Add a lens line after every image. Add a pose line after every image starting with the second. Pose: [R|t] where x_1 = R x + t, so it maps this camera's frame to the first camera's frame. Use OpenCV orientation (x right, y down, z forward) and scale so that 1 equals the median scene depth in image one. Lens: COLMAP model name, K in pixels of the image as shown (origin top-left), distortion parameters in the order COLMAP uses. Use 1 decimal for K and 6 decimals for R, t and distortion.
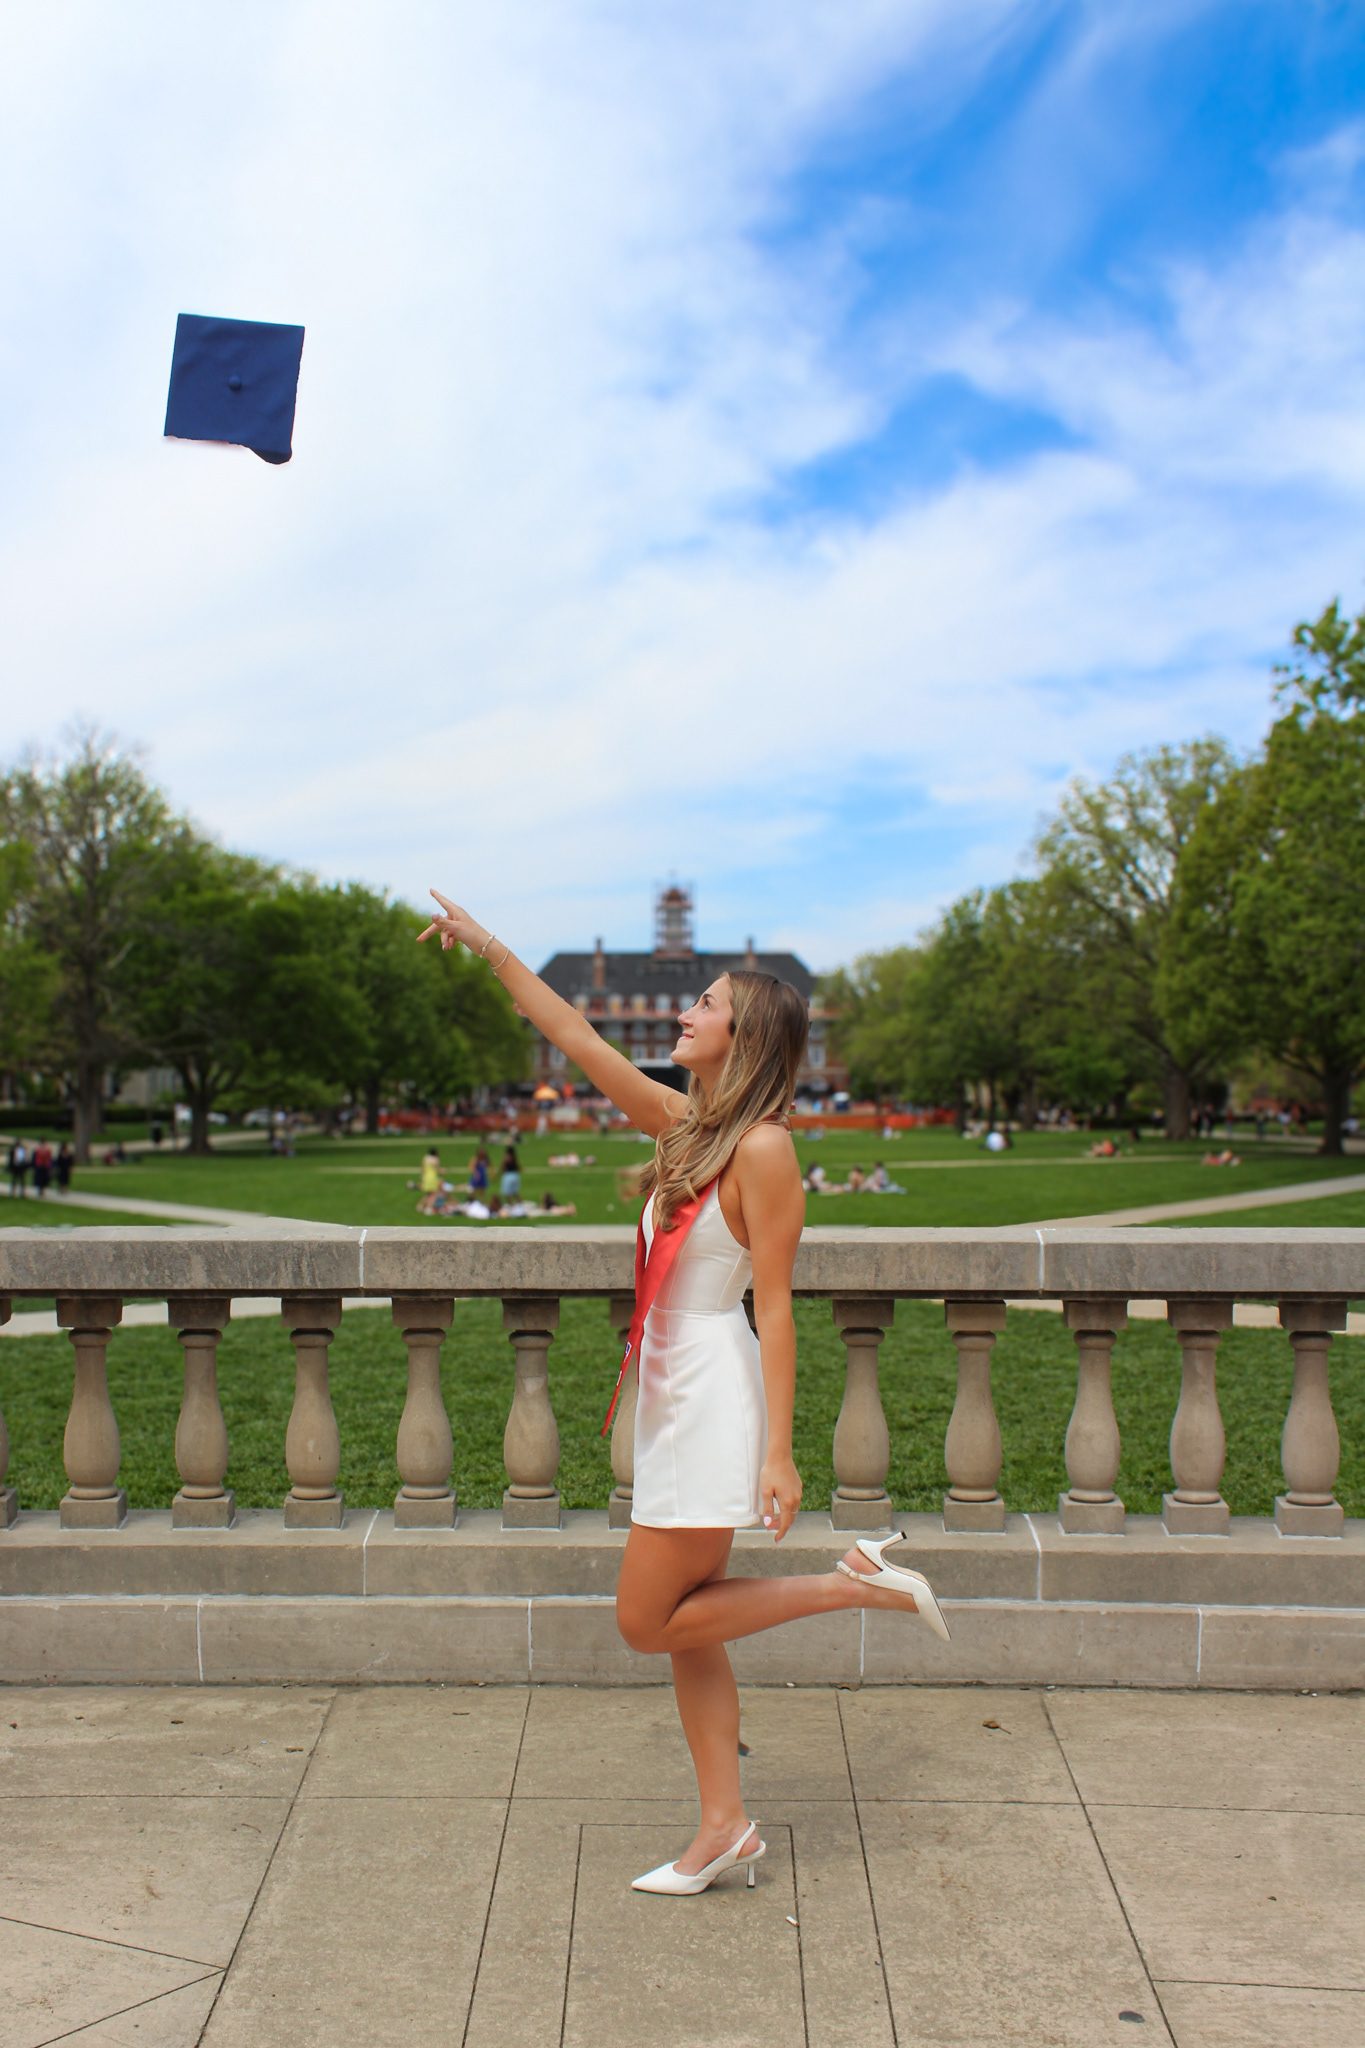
lens RADIAL K [[2700.5, 0, 517.7], [0, 2700.5, 1116.2], [0, 0, 1]] dist [-0.178695, 0.000000]
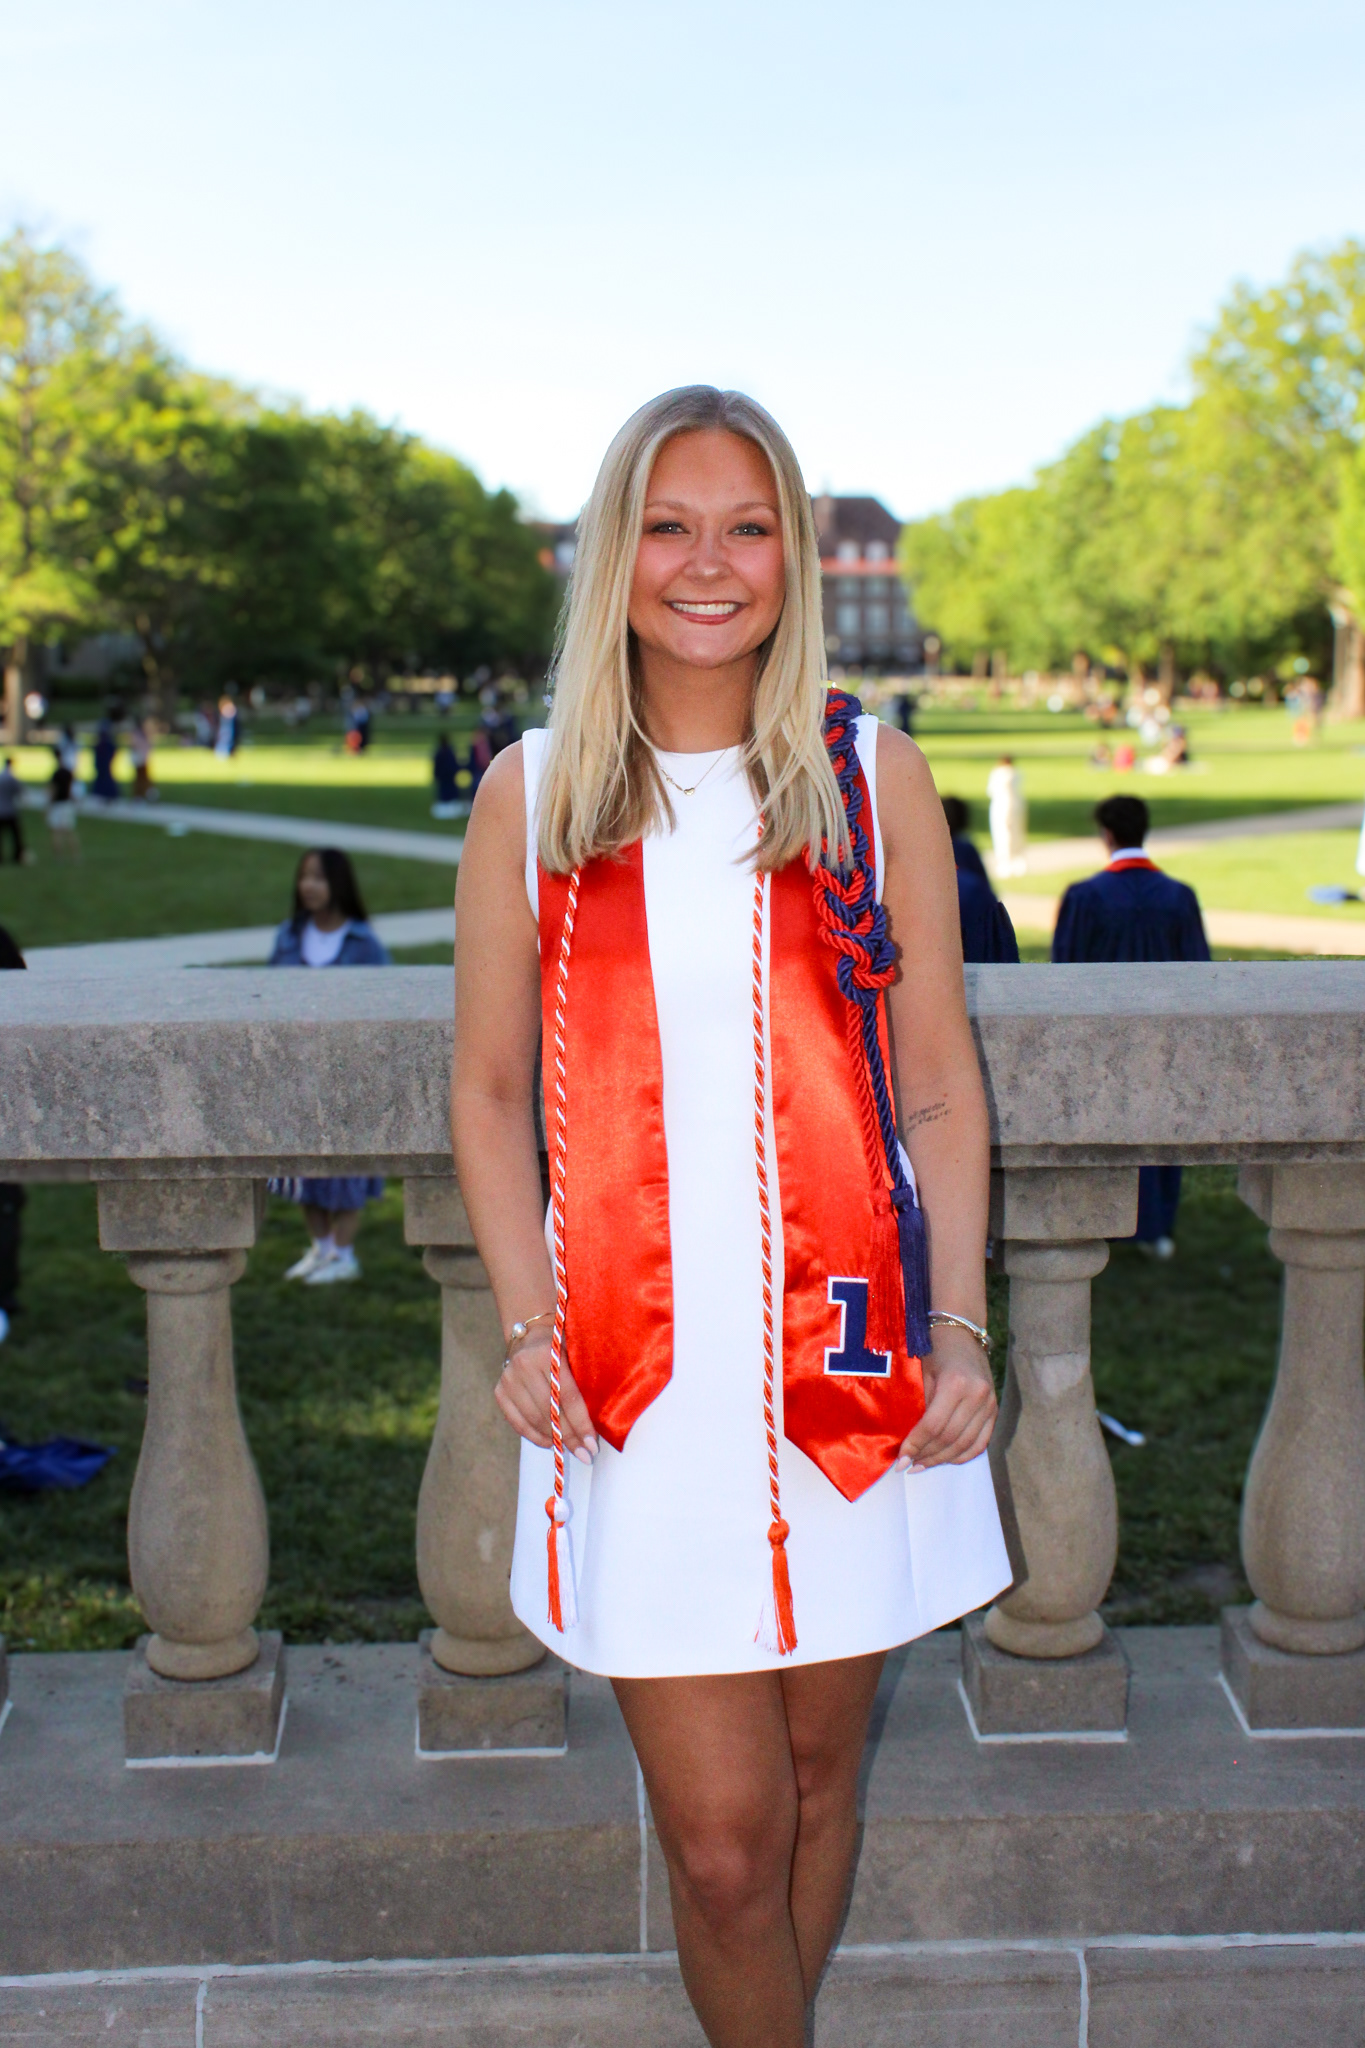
lens RADIAL K [[2700.5, 0, 650.3], [0, 2700.5, 894.4], [0, 0, 1]] dist [-0.178695, 0.000000]
pose [[0.998120, -0.005084, 0.061075, -0.077403], [0.000514, 0.997212, 0.074614, 0.002421], [-0.061284, -0.074442, 0.995340, 0.639258]]
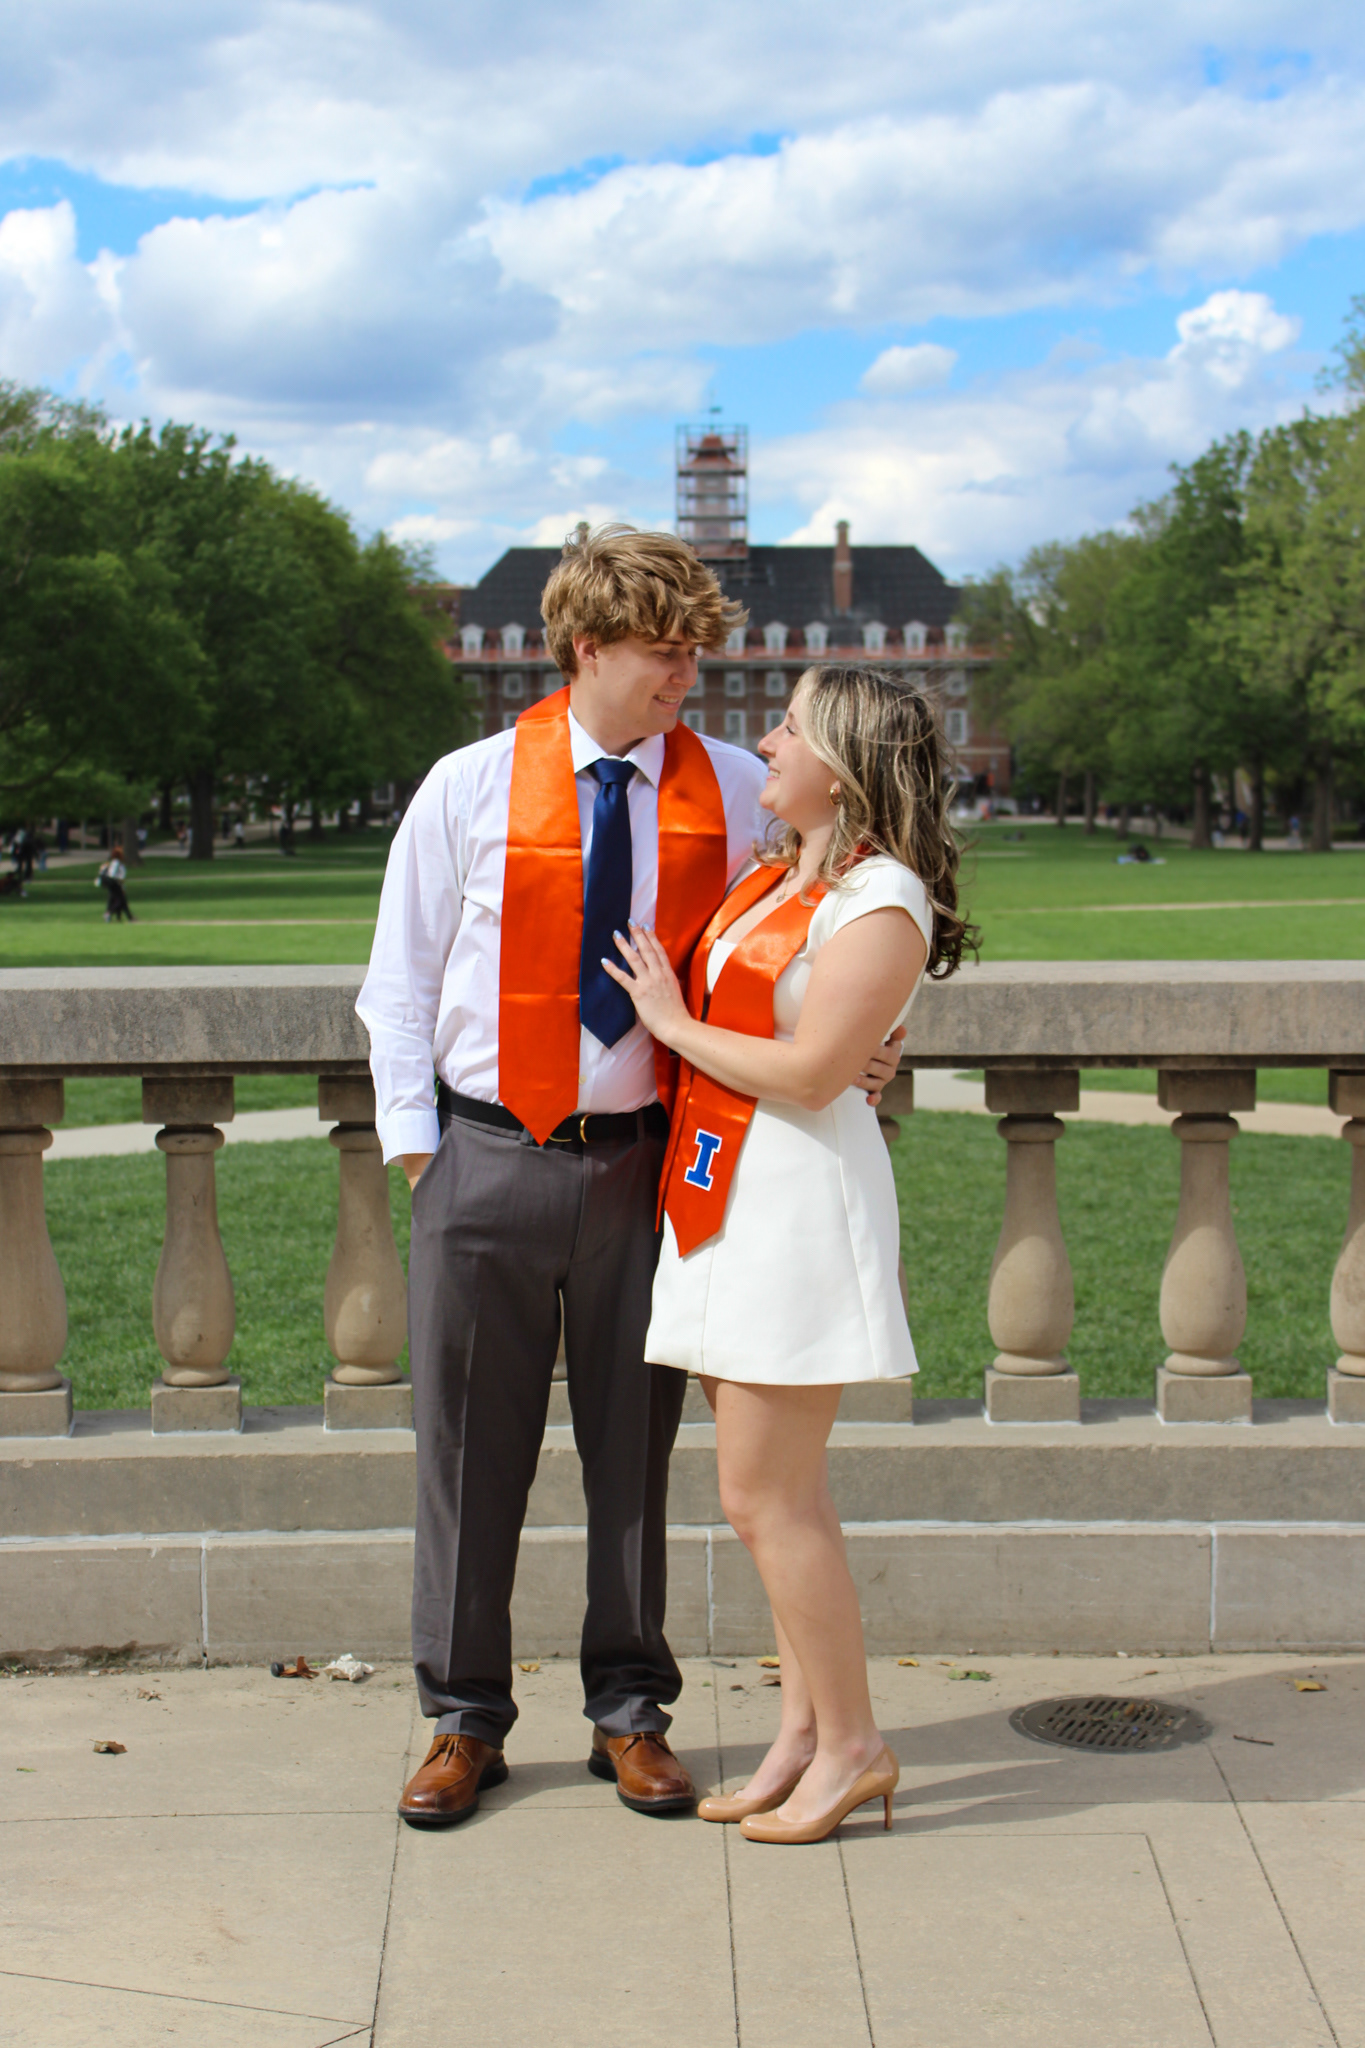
lens RADIAL K [[4771.4, 0, 644.4], [0, 4771.4, 1303.8], [0, 0, 1]] dist [-0.004166, 0.000000]
pose [[0.998124, -0.011175, 0.060192, -0.080095], [0.005399, 0.995436, 0.095276, 0.013188], [-0.060982, -0.094772, 0.993629, -0.154566]]
